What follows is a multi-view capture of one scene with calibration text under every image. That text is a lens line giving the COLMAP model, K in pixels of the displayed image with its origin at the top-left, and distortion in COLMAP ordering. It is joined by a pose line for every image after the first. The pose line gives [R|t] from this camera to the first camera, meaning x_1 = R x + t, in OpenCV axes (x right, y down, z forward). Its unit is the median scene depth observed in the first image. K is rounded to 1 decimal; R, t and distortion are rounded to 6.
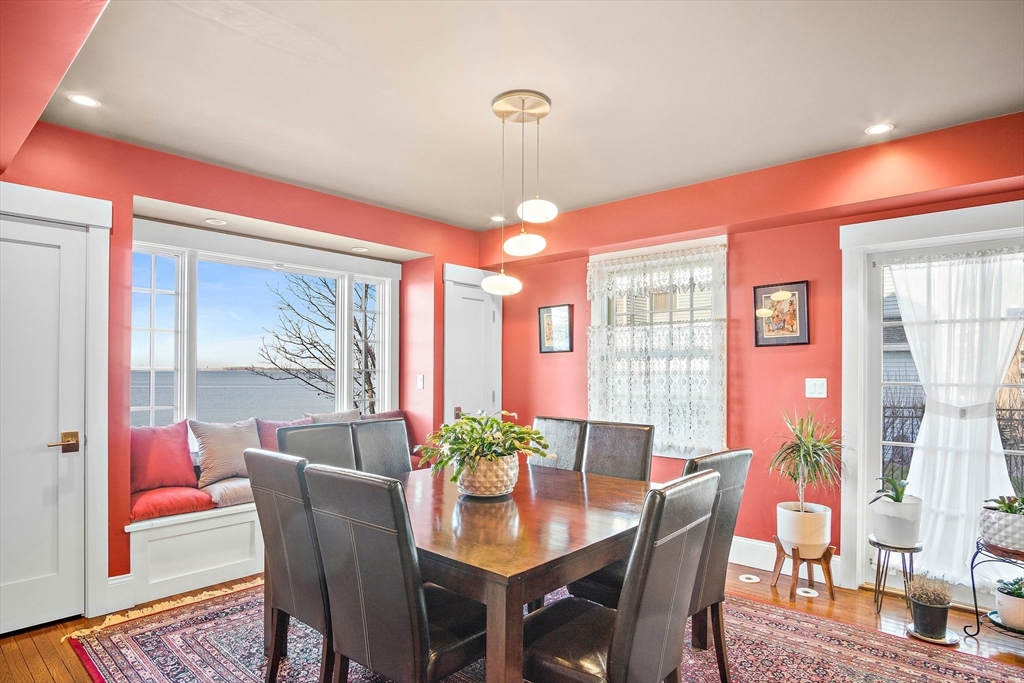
lens RADIAL K [[570.1, 0, 512.3], [0, 570.1, 370.2], [0, 0, 1]] dist [-0.002999, -0.000569]
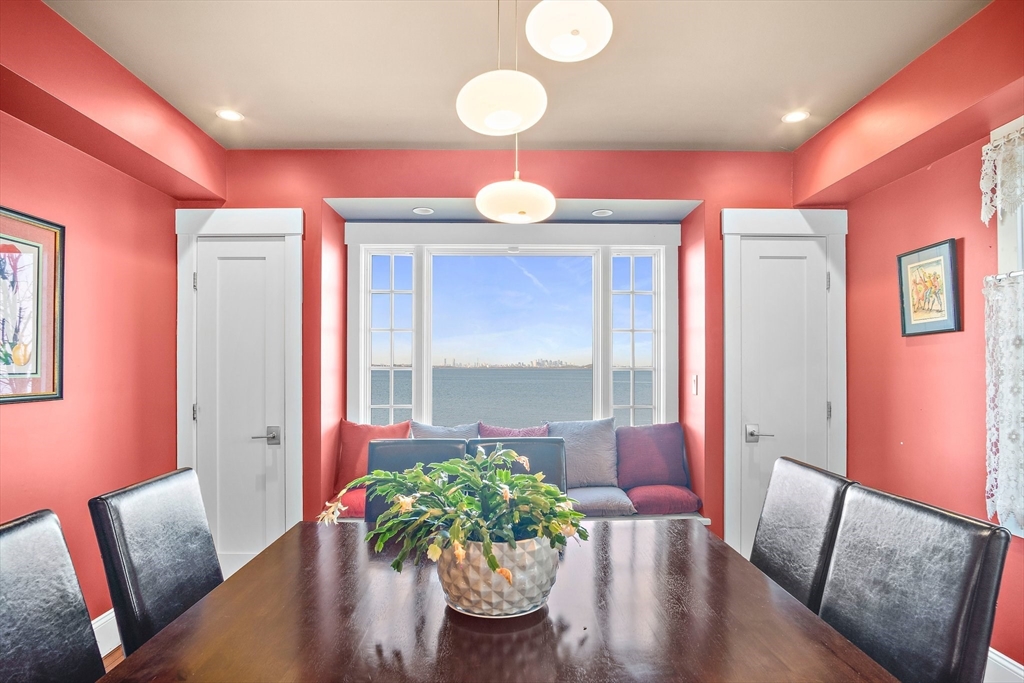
lens RADIAL K [[557.6, 0, 509.3], [0, 557.6, 369.5], [0, 0, 1]] dist [-0.020769, 0.001681]
pose [[0.678201, -0.001764, -0.734874, 0.233559], [0.003211, 0.999995, 0.000563, 0.000226], [0.734869, -0.002741, 0.678204, 0.452055]]
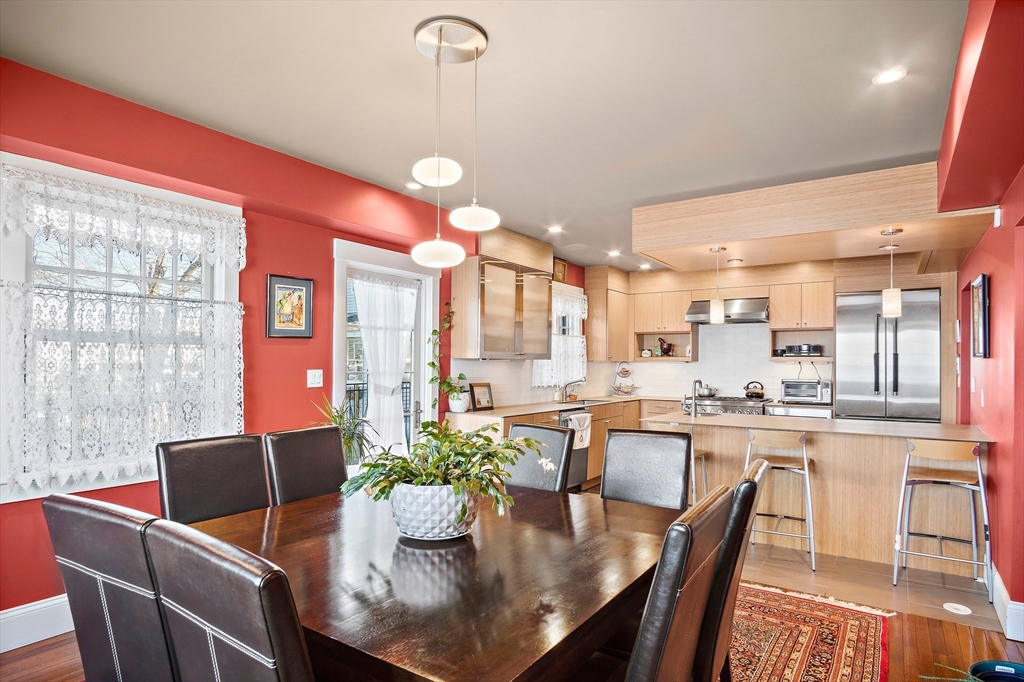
lens RADIAL K [[562.8, 0, 512.5], [0, 562.8, 348.0], [0, 0, 1]] dist [-0.019608, 0.000350]
pose [[-0.138301, 0.020551, 0.990177, -0.523834], [-0.006377, 0.999745, -0.021640, -0.005814], [-0.990370, -0.009307, -0.138135, 0.688496]]
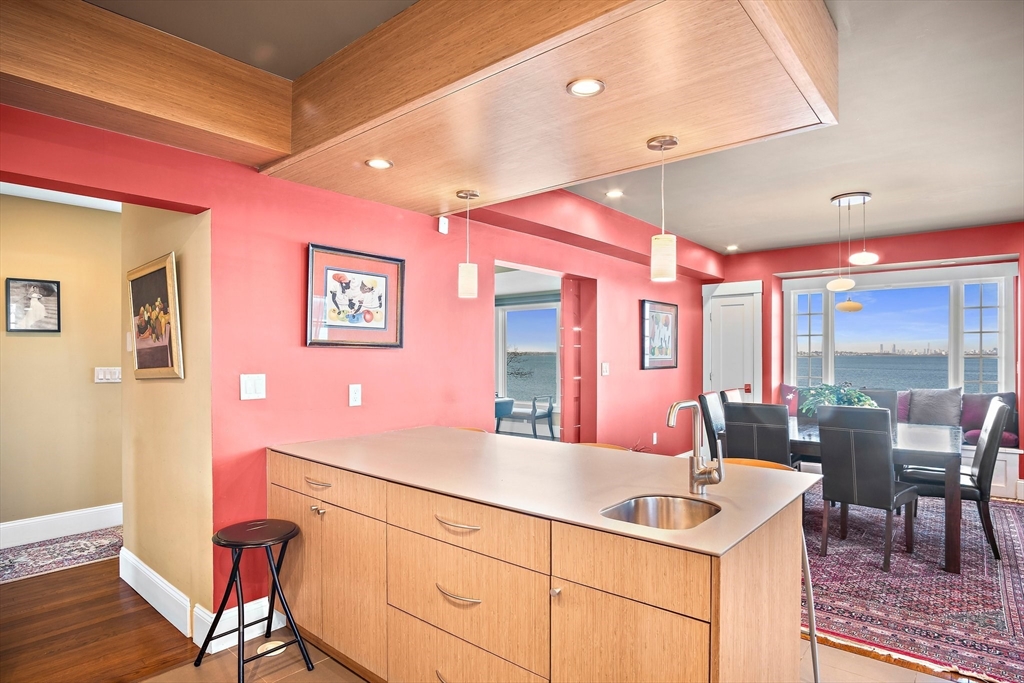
lens RADIAL K [[549.0, 0, 512.0], [0, 549.0, 341.5], [0, 0, 1]] dist [-0.026636, -0.000153]
pose [[0.032660, -0.028304, -0.999066, 1.036710], [-0.000441, 0.999598, -0.028333, -0.000199], [0.999466, 0.001366, 0.032635, -0.019193]]
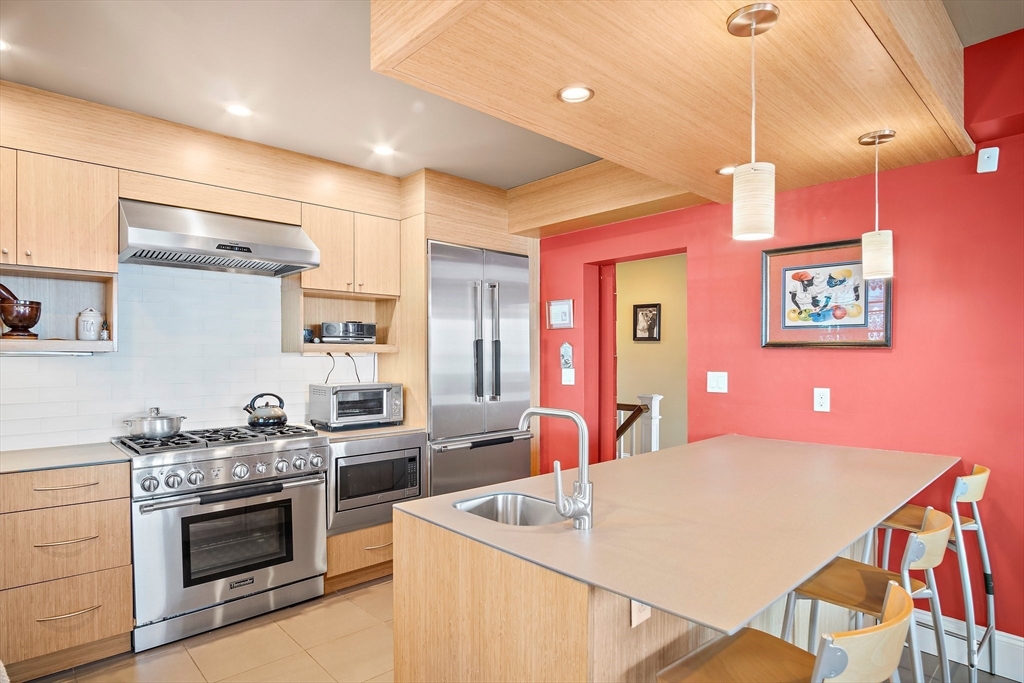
lens RADIAL K [[562.8, 0, 512.5], [0, 562.8, 348.5], [0, 0, 1]] dist [-0.019608, 0.000350]
pose [[-0.996493, -0.001562, 0.083660, 0.612121], [-0.002231, 0.999966, -0.007902, -0.006155], [-0.083645, -0.008061, -0.996463, 0.522441]]
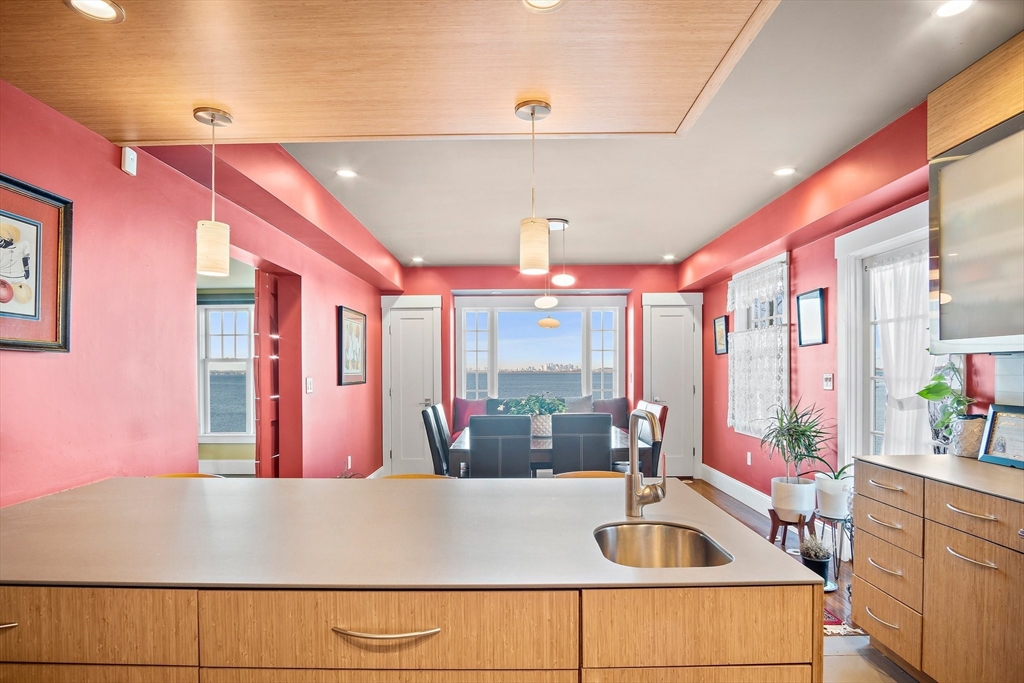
lens RADIAL K [[557.6, 0, 509.3], [0, 557.6, 369.5], [0, 0, 1]] dist [-0.020769, 0.001681]
pose [[0.664022, -0.011196, -0.747629, 0.833854], [0.008546, 0.999936, -0.007385, 0.008325], [0.747664, -0.001486, 0.664075, -0.183475]]
